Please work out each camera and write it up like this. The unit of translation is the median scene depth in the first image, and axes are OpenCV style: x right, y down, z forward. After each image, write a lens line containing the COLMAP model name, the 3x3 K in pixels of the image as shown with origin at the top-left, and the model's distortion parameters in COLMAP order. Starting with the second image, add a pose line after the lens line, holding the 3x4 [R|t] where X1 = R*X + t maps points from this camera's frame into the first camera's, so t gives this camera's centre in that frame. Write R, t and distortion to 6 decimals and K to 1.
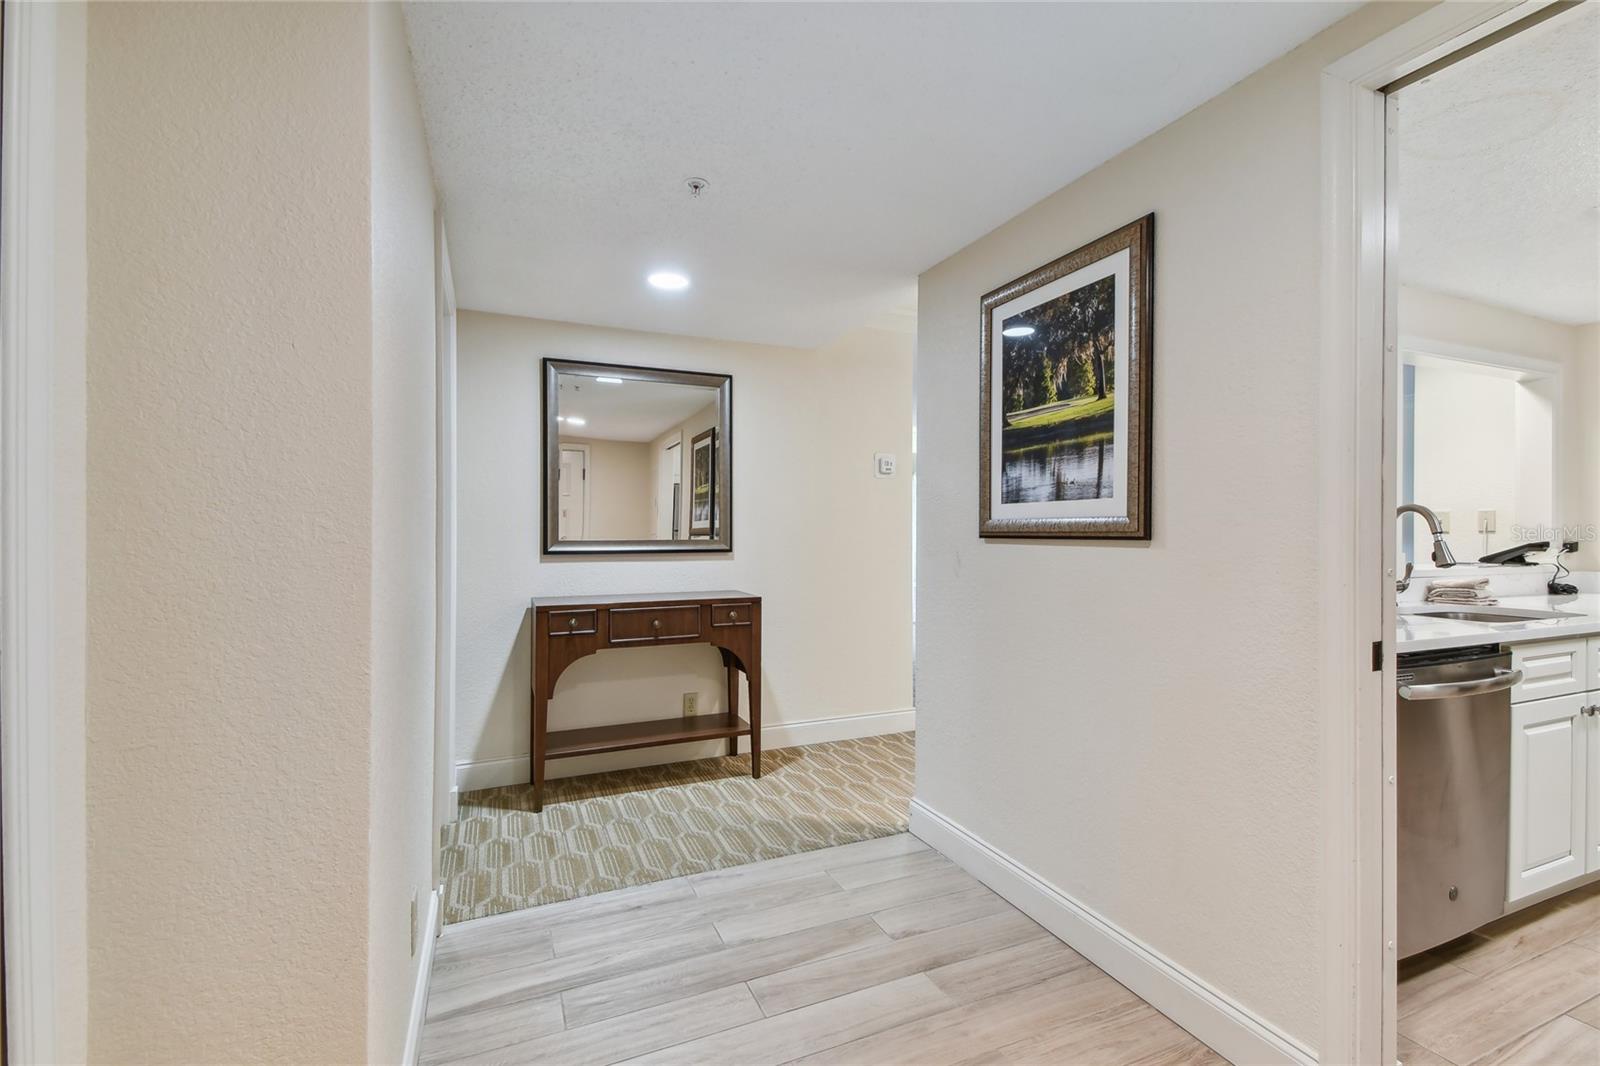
lens RADIAL K [[715.1, 0, 801.3], [0, 715.1, 529.1], [0, 0, 1]] dist [0.047548, -0.020880]
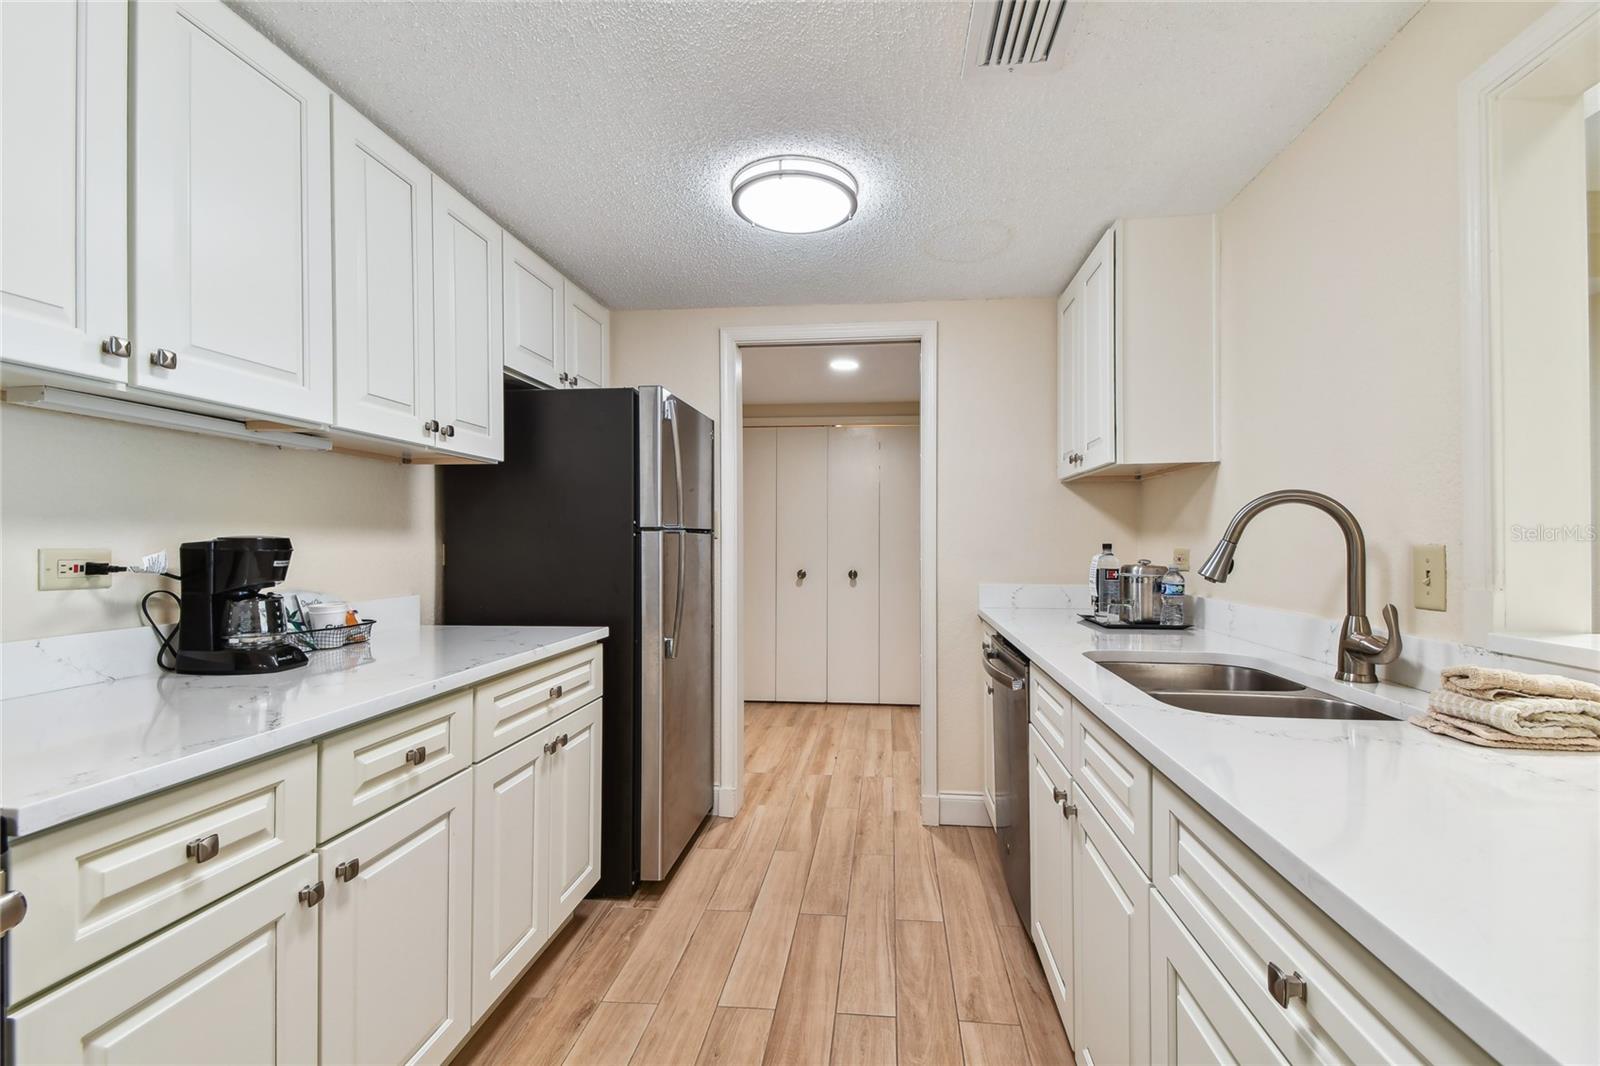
lens RADIAL K [[715.1, 0, 819.4], [0, 715.1, 538.1], [0, 0, 1]] dist [0.047548, -0.020880]
pose [[-0.493917, -0.003462, -0.869502, 1.199733], [0.002716, 0.999981, -0.005525, 0.004627], [0.869505, -0.005091, -0.493898, 0.769785]]
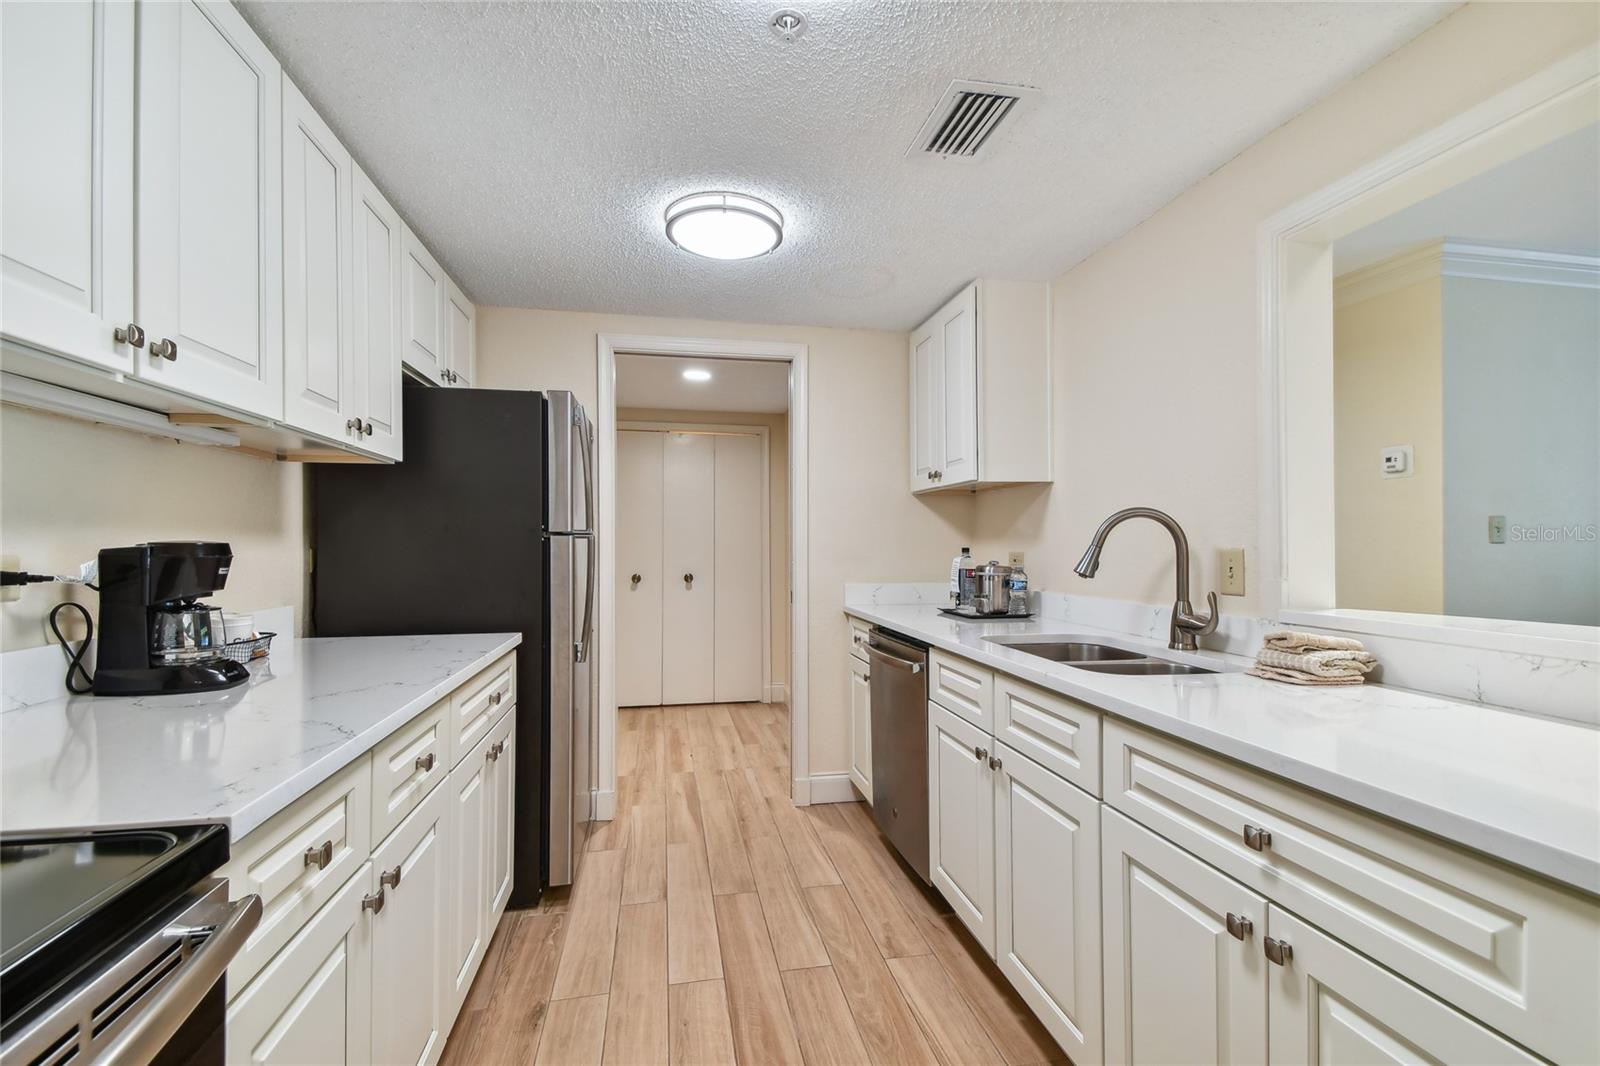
lens RADIAL K [[715.1, 0, 795.4], [0, 715.1, 538.4], [0, 0, 1]] dist [0.047548, -0.020880]
pose [[-0.230591, -0.008503, -0.973014, 1.305192], [0.003068, 0.999950, -0.009465, 0.003322], [0.973046, -0.005168, -0.230553, 0.663900]]
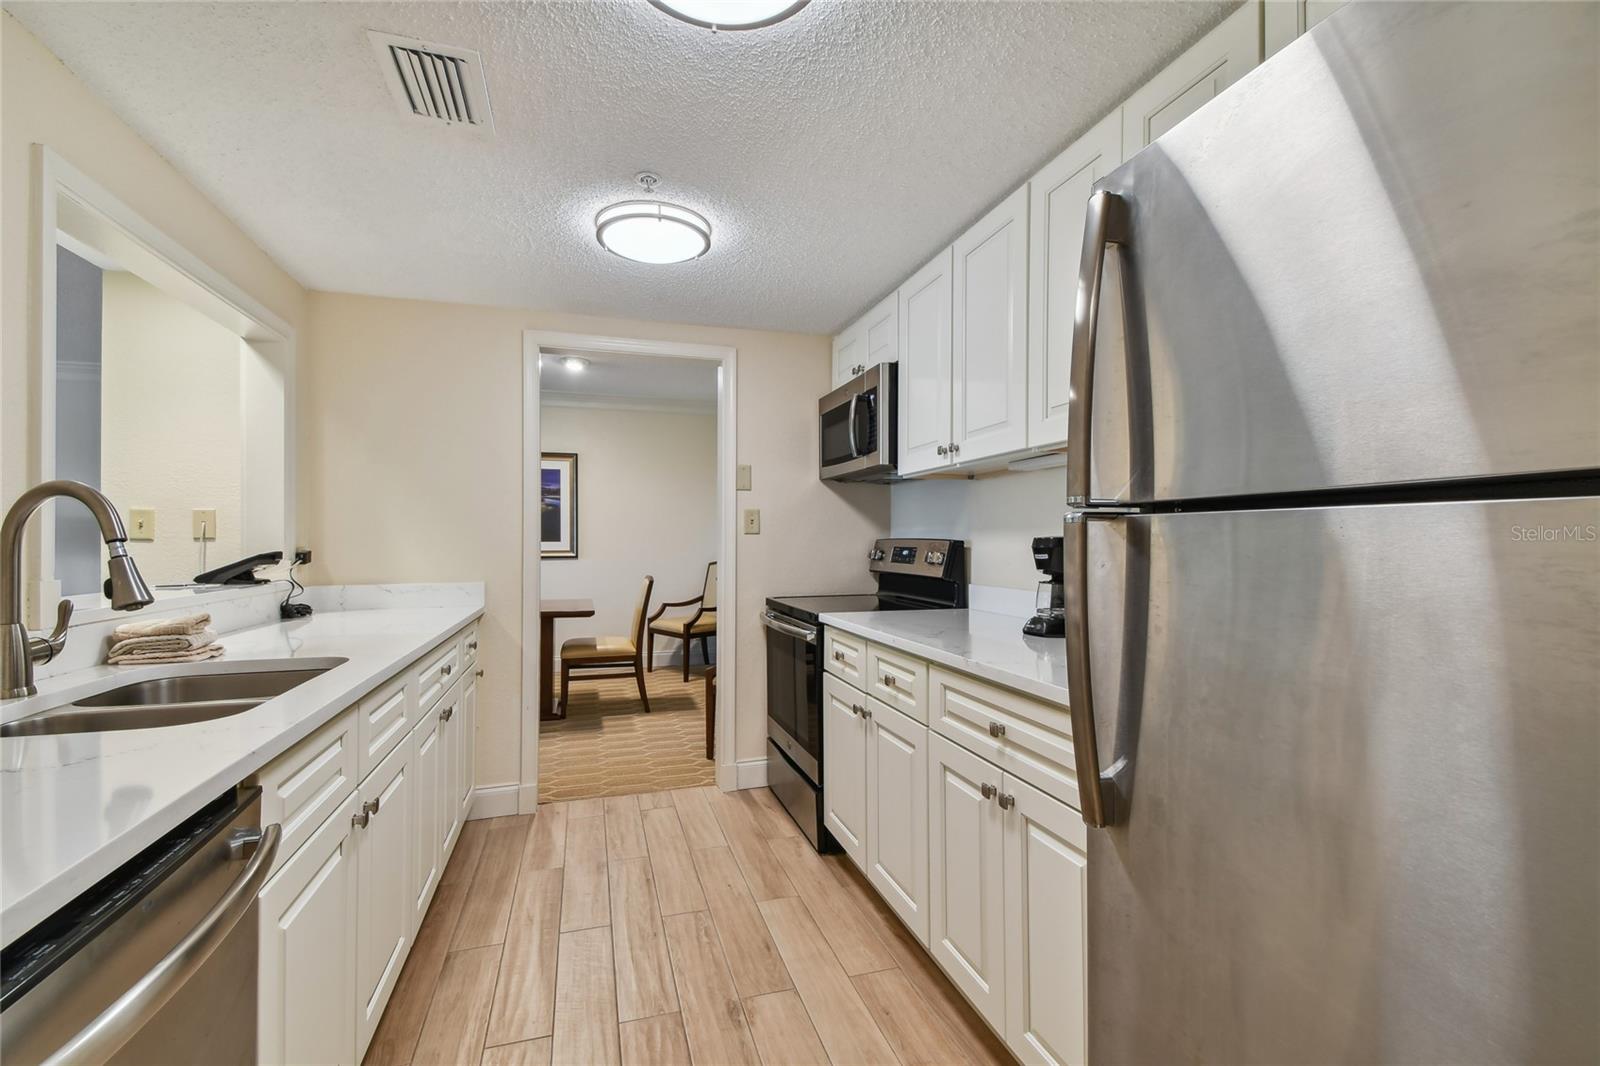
lens RADIAL K [[715.1, 0, 791.1], [0, 715.1, 538.1], [0, 0, 1]] dist [0.047548, -0.020880]
pose [[0.138937, 0.000106, 0.990301, 0.335543], [-0.001832, 0.999998, 0.000150, 0.001952], [-0.990299, -0.001835, 0.138937, 0.364166]]
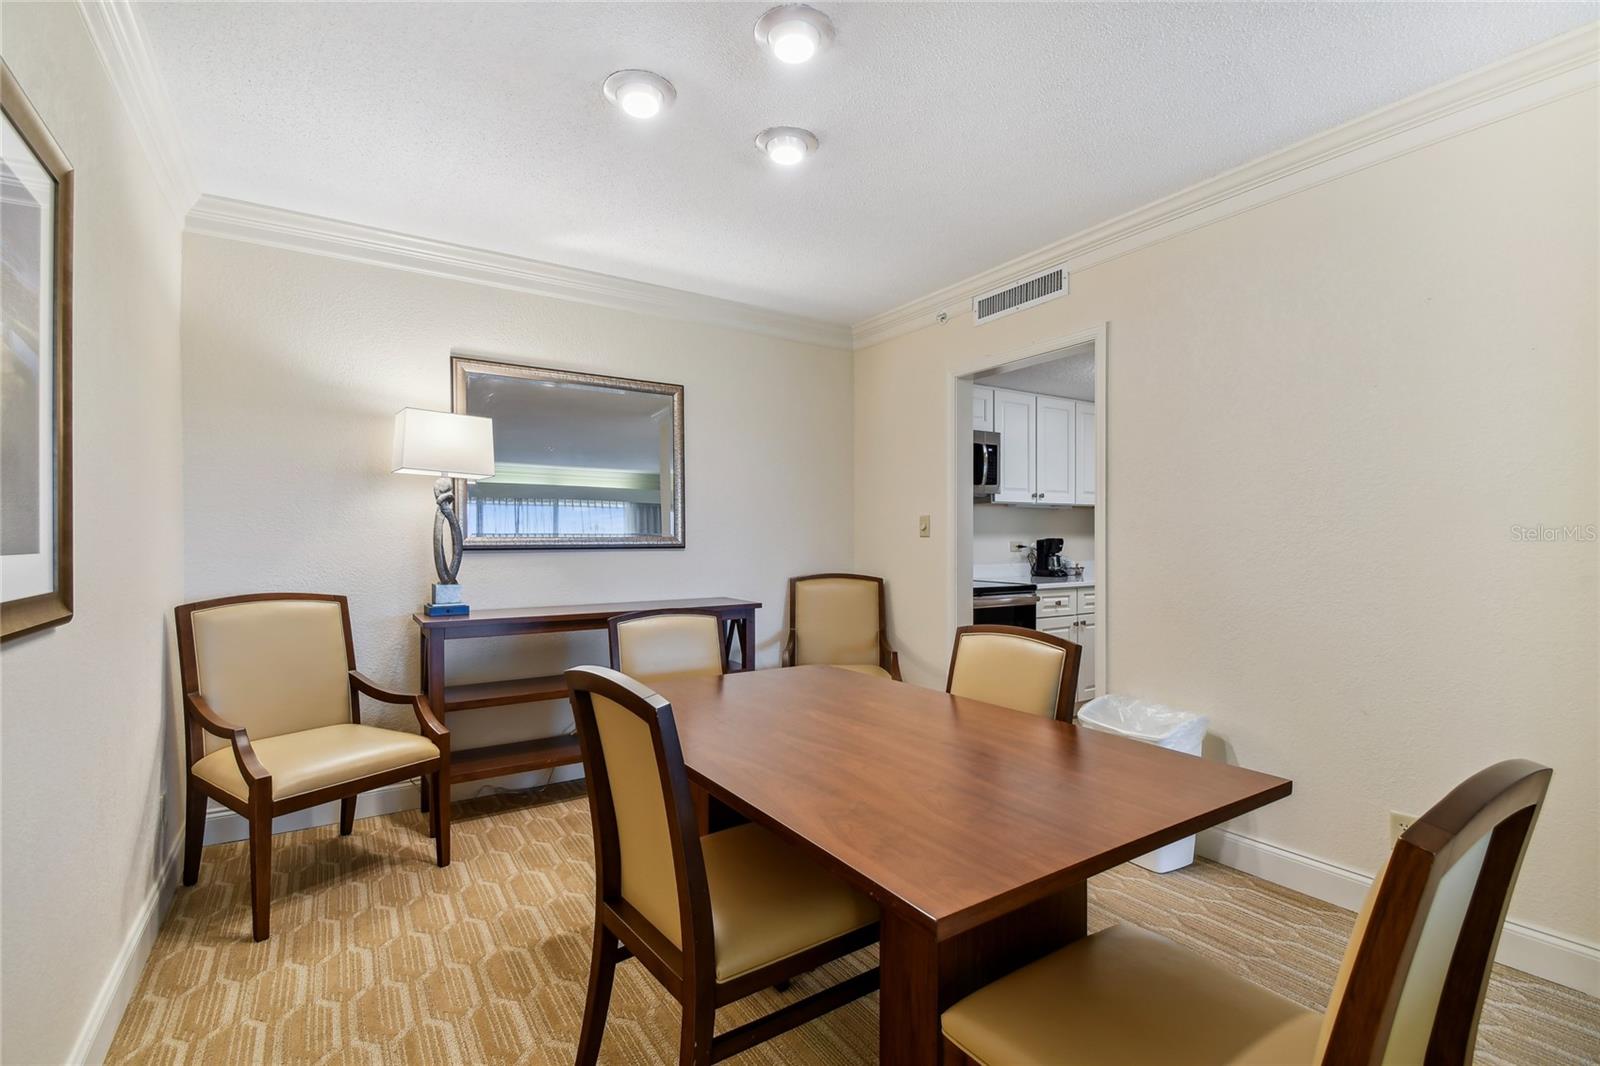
lens RADIAL K [[715.1, 0, 804.6], [0, 715.1, 540.5], [0, 0, 1]] dist [0.047548, -0.020880]
pose [[-0.986381, -0.000469, -0.164476, 1.774205], [-0.000881, 0.999997, 0.002431, 0.001976], [0.164474, 0.002543, -0.986378, 1.693660]]
